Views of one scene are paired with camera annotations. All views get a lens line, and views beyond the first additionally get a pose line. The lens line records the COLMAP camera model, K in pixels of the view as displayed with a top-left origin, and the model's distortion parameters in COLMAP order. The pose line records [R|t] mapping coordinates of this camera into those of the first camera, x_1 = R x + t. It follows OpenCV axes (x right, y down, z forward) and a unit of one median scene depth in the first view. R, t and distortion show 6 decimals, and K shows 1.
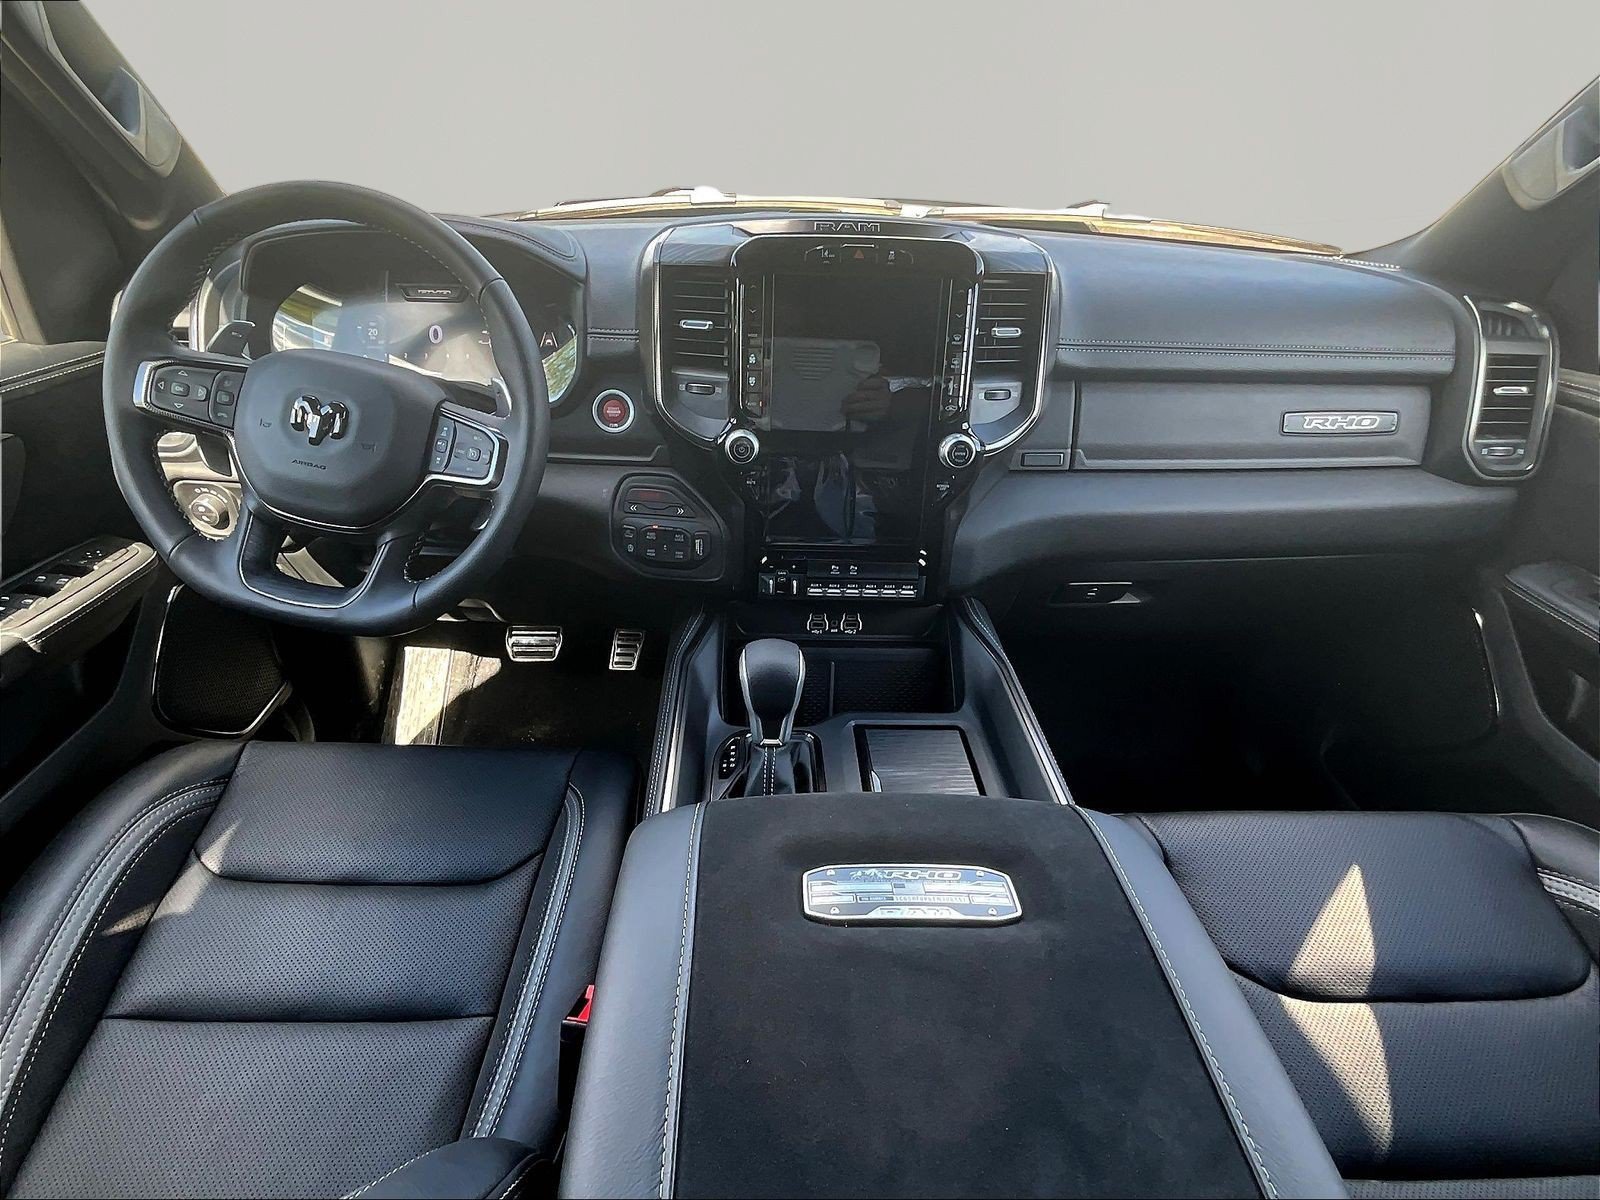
lens RADIAL K [[802.1, 0, 760.4], [0, 802.1, 614.4], [0, 0, 1]] dist [0.000120, 0.001141]
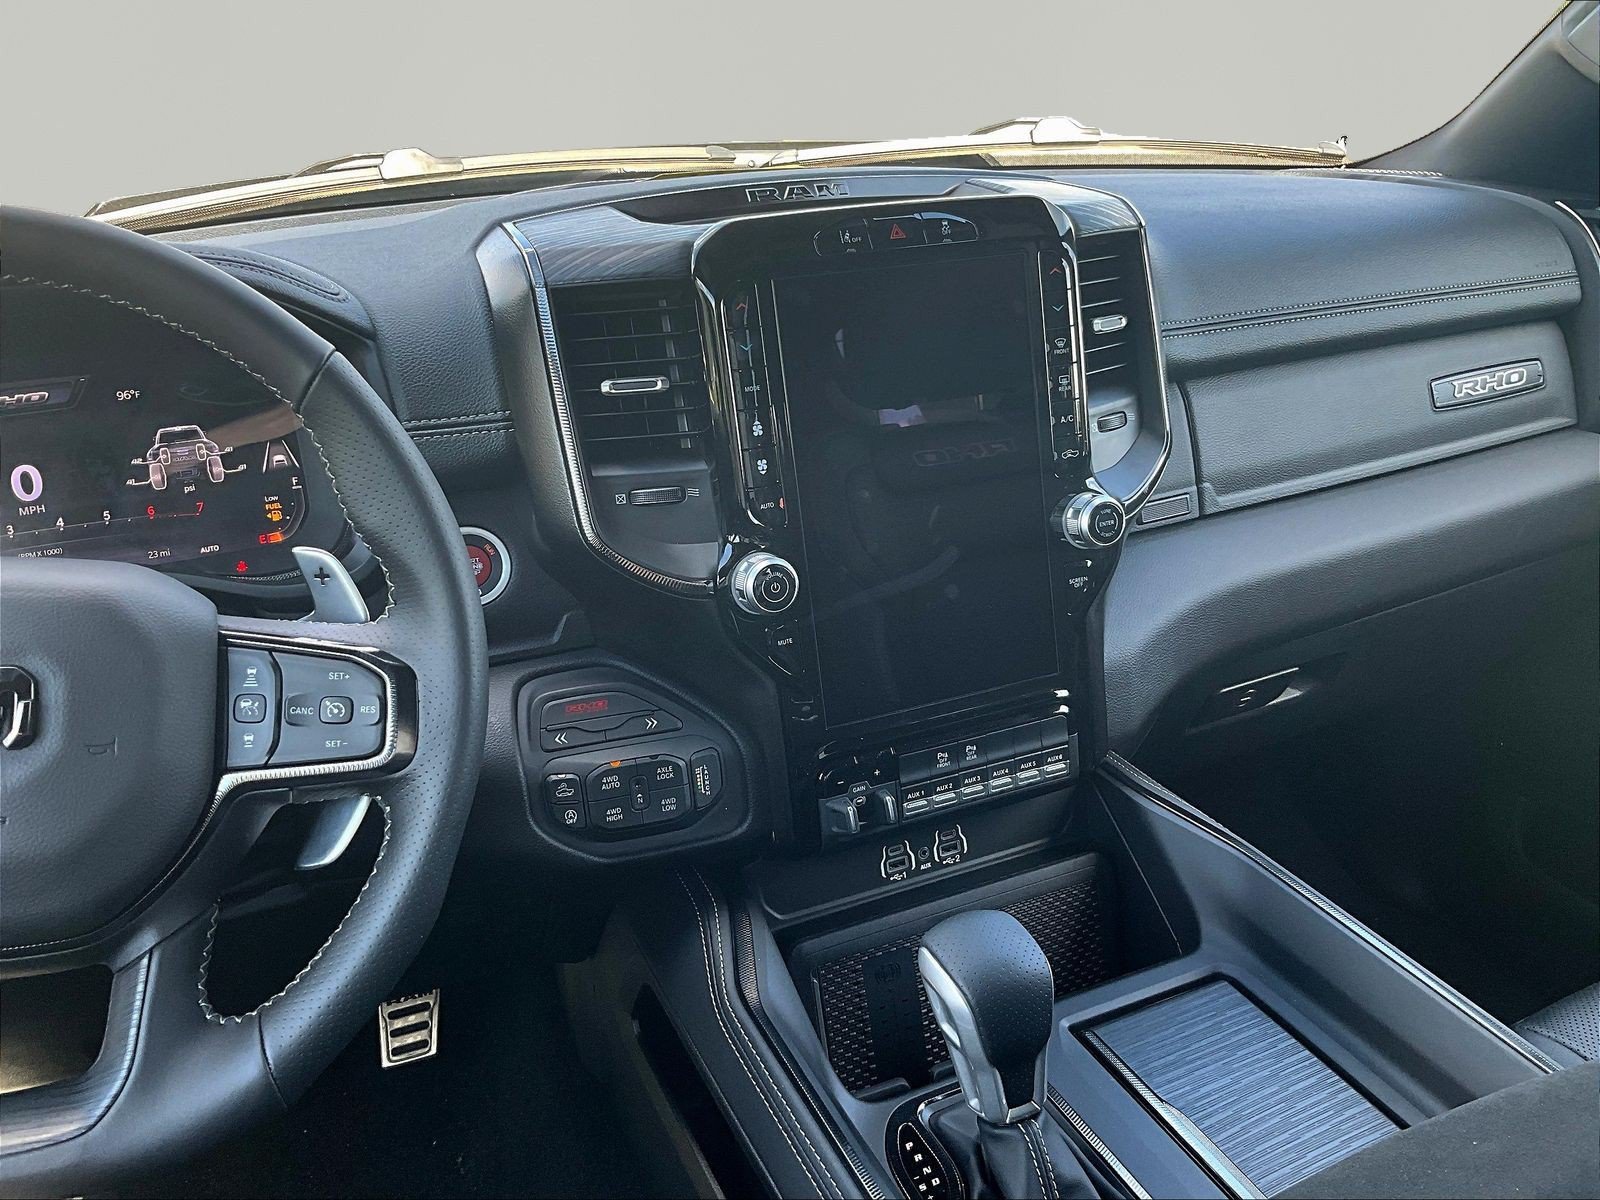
lens RADIAL K [[1335.6, 0, 800.0], [0, 1335.6, 600.0], [0, 0, 1]] dist [0.141185, -0.301029]
pose [[0.912225, -0.201439, 0.356748, -0.310231], [0.253451, 0.961621, -0.105106, -0.089306], [-0.321884, 0.186298, 0.928269, 0.132751]]
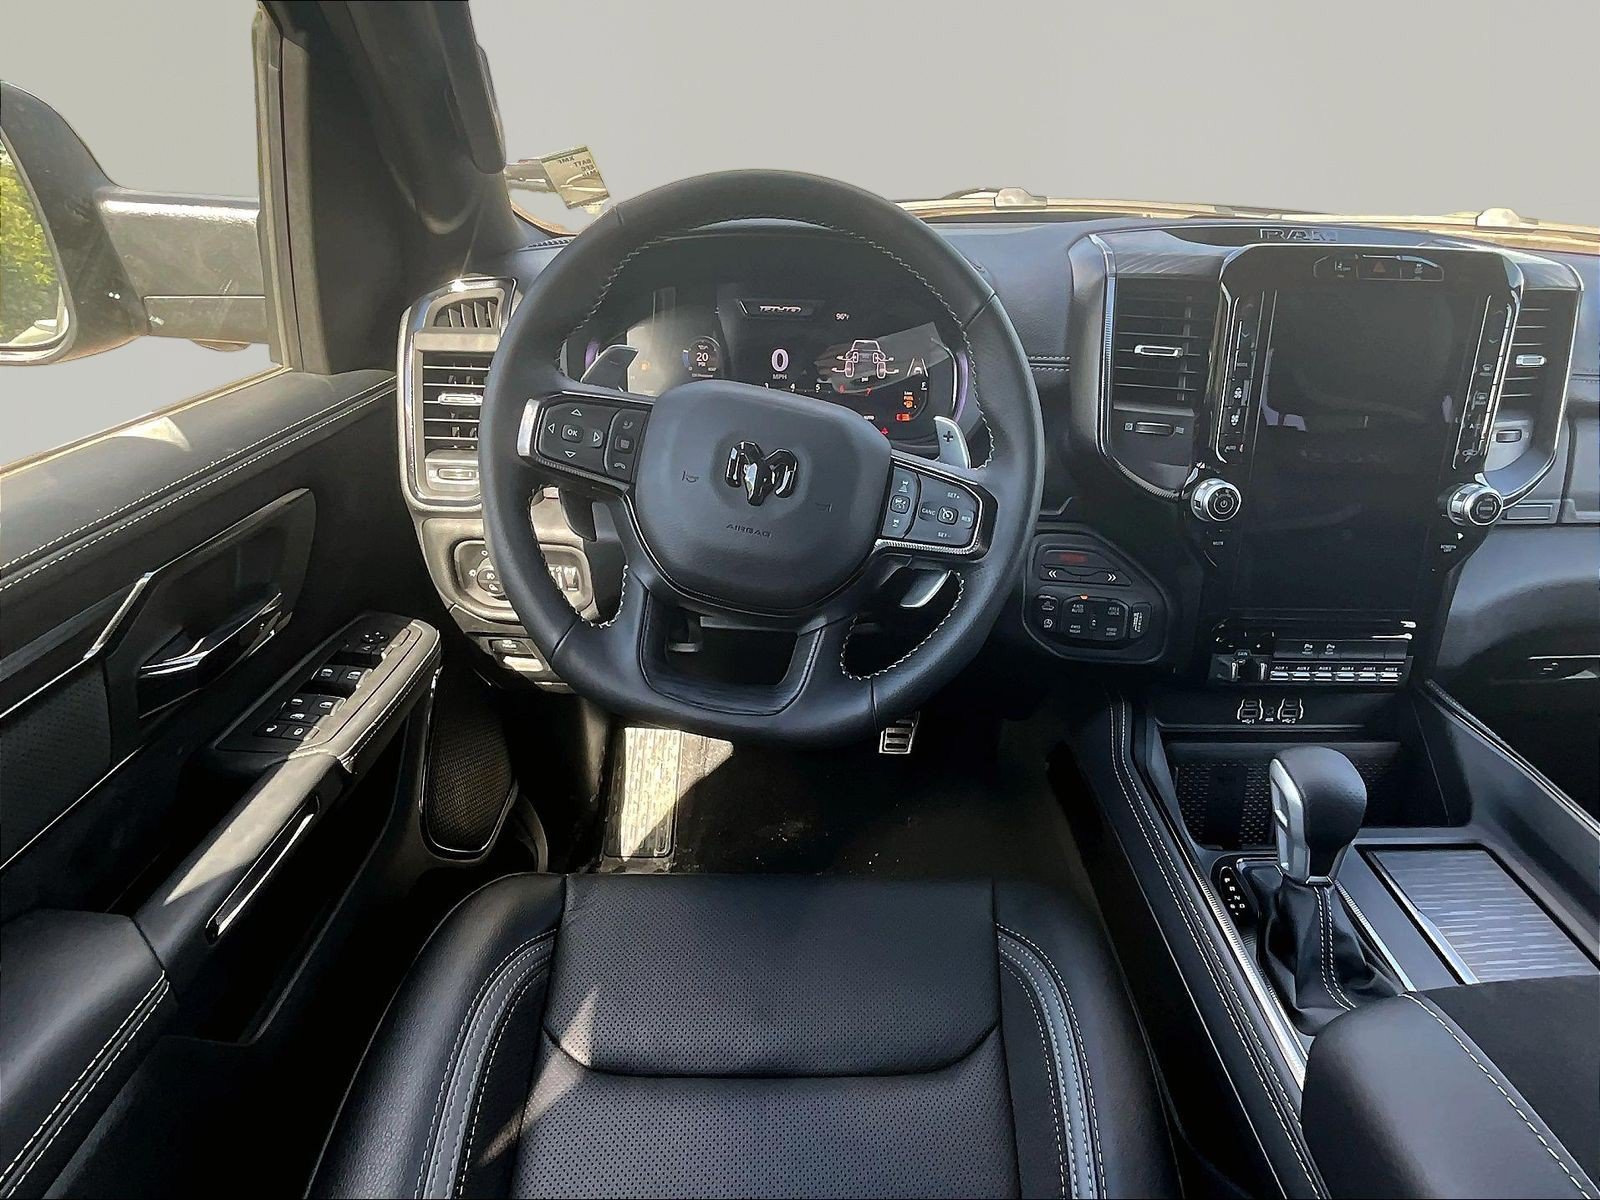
lens RADIAL K [[884.2, 0, 852.7], [0, 884.2, 616.6], [0, 0, 1]] dist [-0.000195, 0.002387]
pose [[0.999375, -0.007067, 0.034633, -0.392786], [0.008603, 0.998977, -0.044405, -0.052258], [-0.034284, 0.044675, 0.998413, 0.122039]]
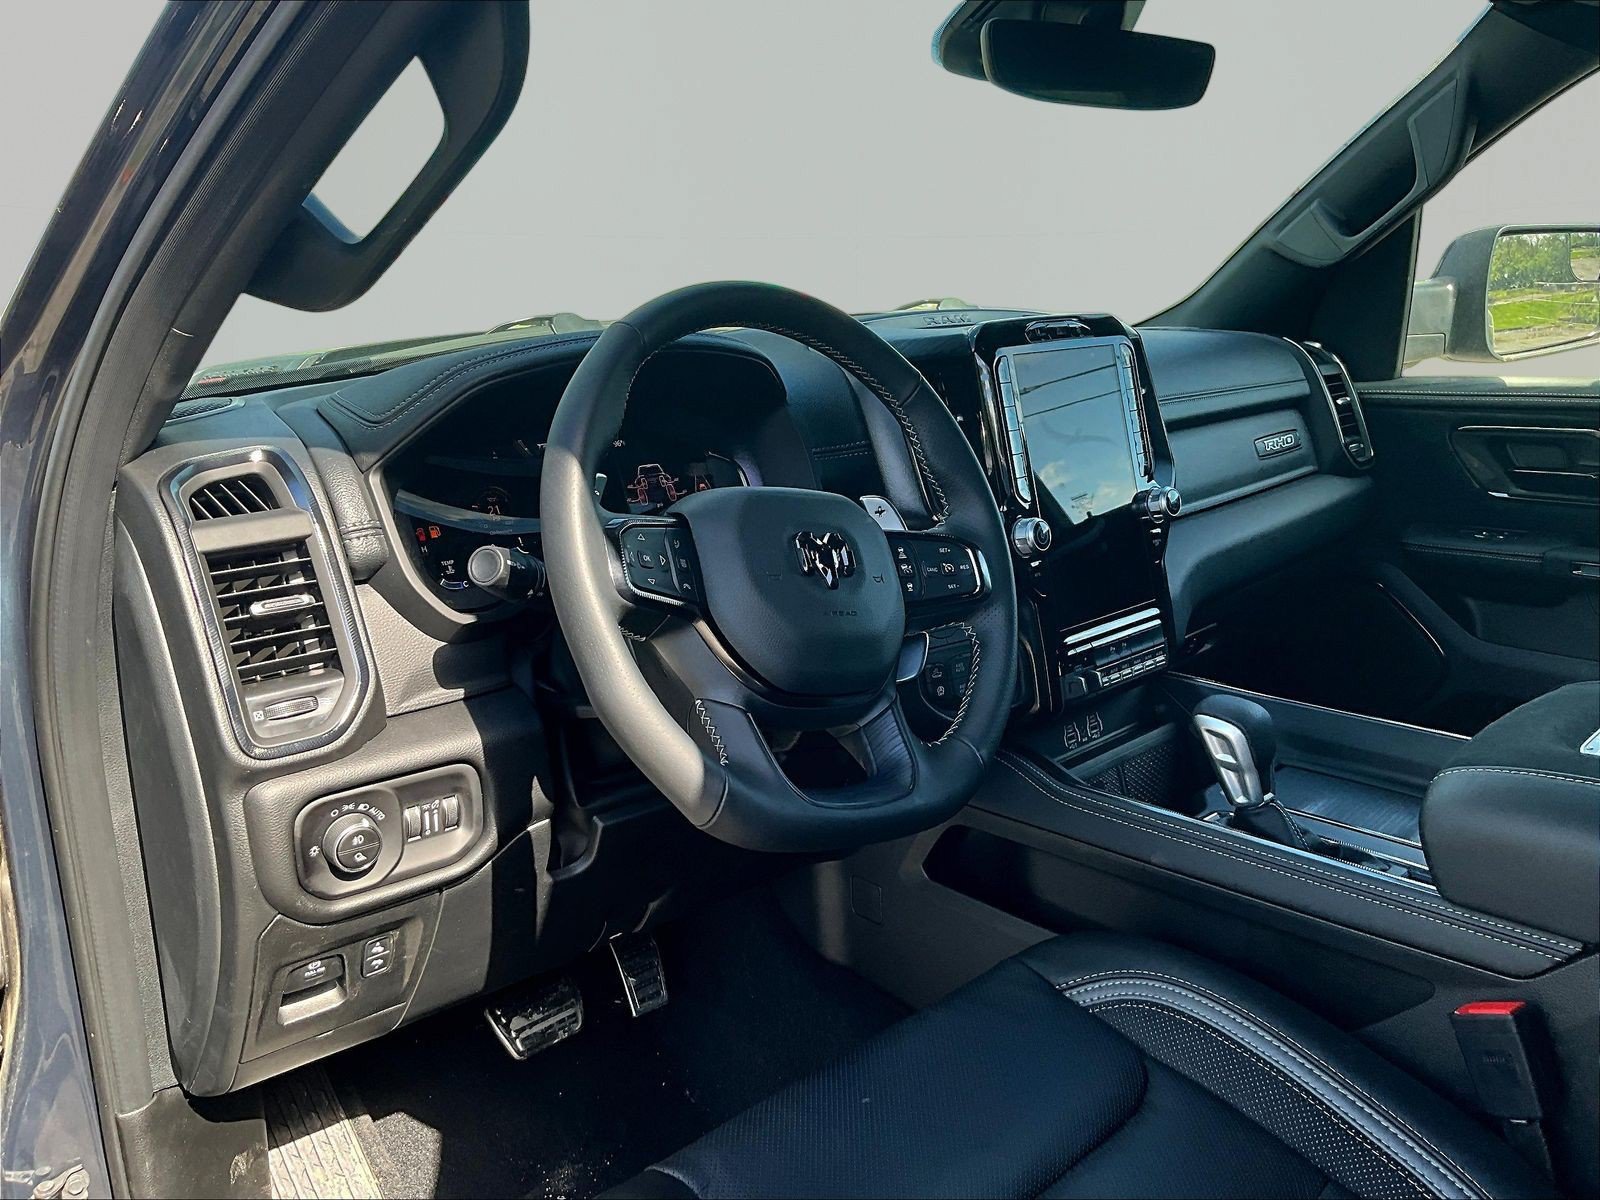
lens RADIAL K [[1335.6, 0, 800.0], [0, 1335.6, 600.0], [0, 0, 1]] dist [0.141185, -0.301029]
pose [[0.716484, -0.202674, 0.667513, -1.138436], [0.399351, 0.903728, -0.154253, -0.015450], [-0.571987, 0.377092, 0.728445, 0.083570]]
